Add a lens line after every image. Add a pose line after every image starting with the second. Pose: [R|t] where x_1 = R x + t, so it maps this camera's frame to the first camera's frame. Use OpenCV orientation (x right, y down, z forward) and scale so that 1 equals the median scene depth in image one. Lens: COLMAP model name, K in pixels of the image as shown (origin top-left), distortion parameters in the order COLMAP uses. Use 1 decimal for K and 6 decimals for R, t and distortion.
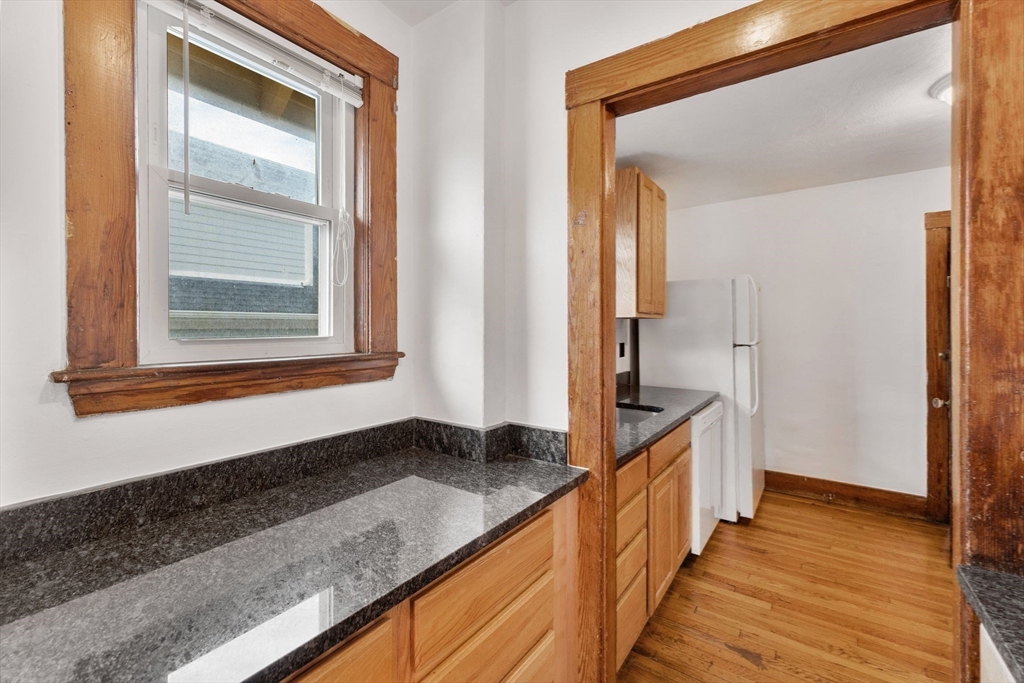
lens RADIAL K [[437.8, 0, 511.6], [0, 437.8, 321.7], [0, 0, 1]] dist [0.002038, 0.000045]
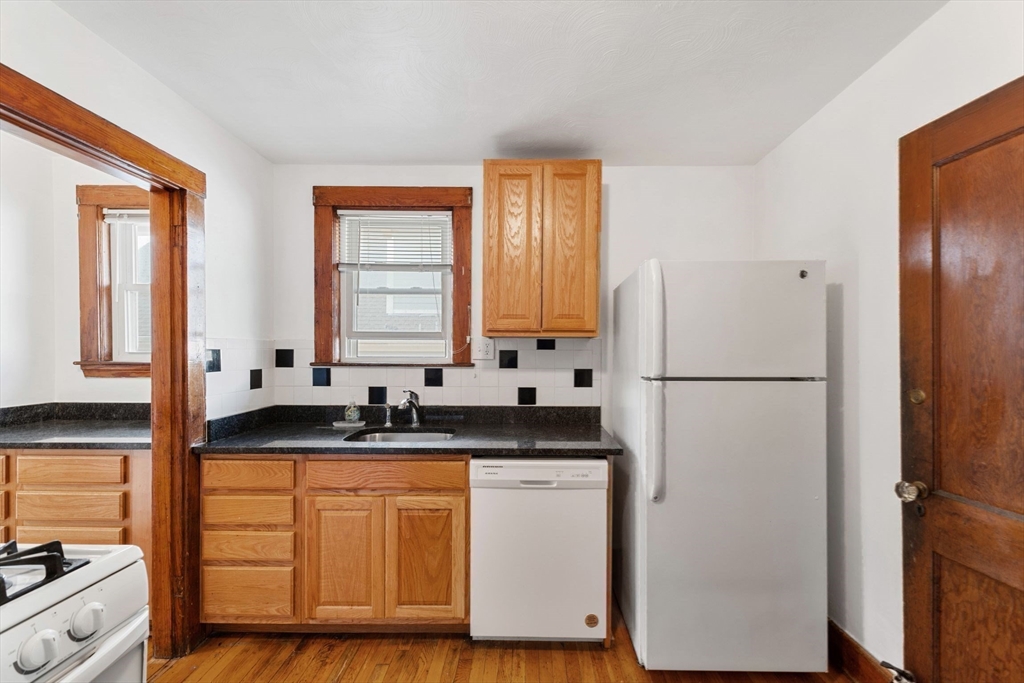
lens RADIAL K [[443.8, 0, 526.5], [0, 443.8, 349.8], [0, 0, 1]] dist [0.001871, 0.000287]
pose [[0.569879, 0.000291, -0.821728, 1.570309], [0.005515, 0.999976, 0.004179, 0.019477], [0.821710, -0.006913, 0.569864, 0.865344]]
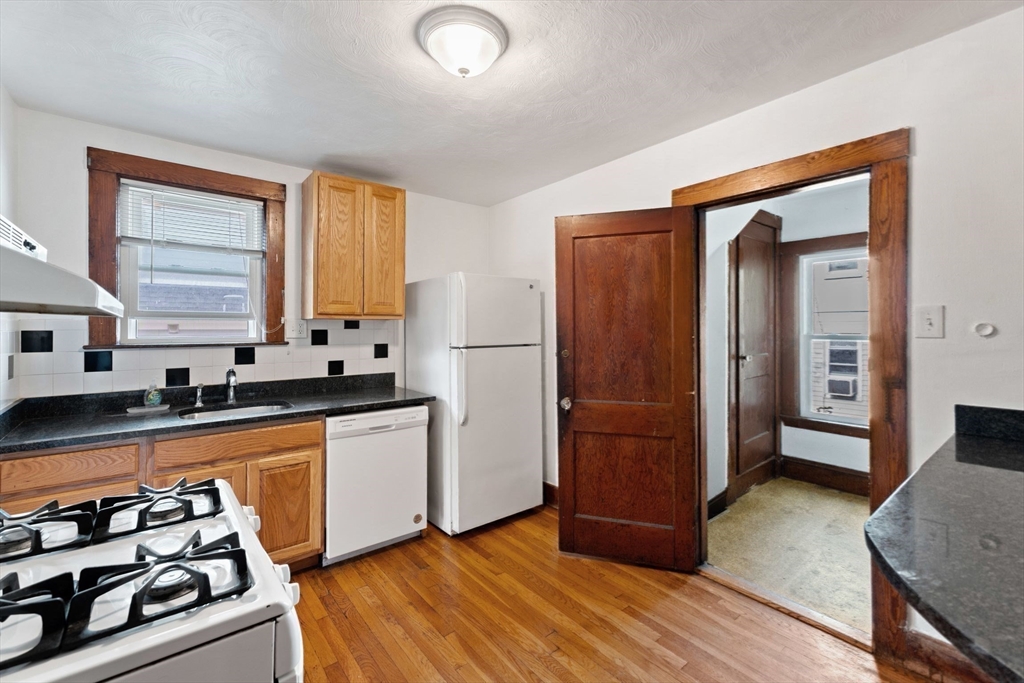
lens RADIAL K [[437.8, 0, 511.6], [0, 437.8, 321.7], [0, 0, 1]] dist [0.002038, 0.000045]
pose [[0.963006, -0.005013, -0.269433, 1.502450], [0.004526, 0.999987, -0.002428, 0.003218], [0.269442, 0.001118, 0.963016, 0.218257]]
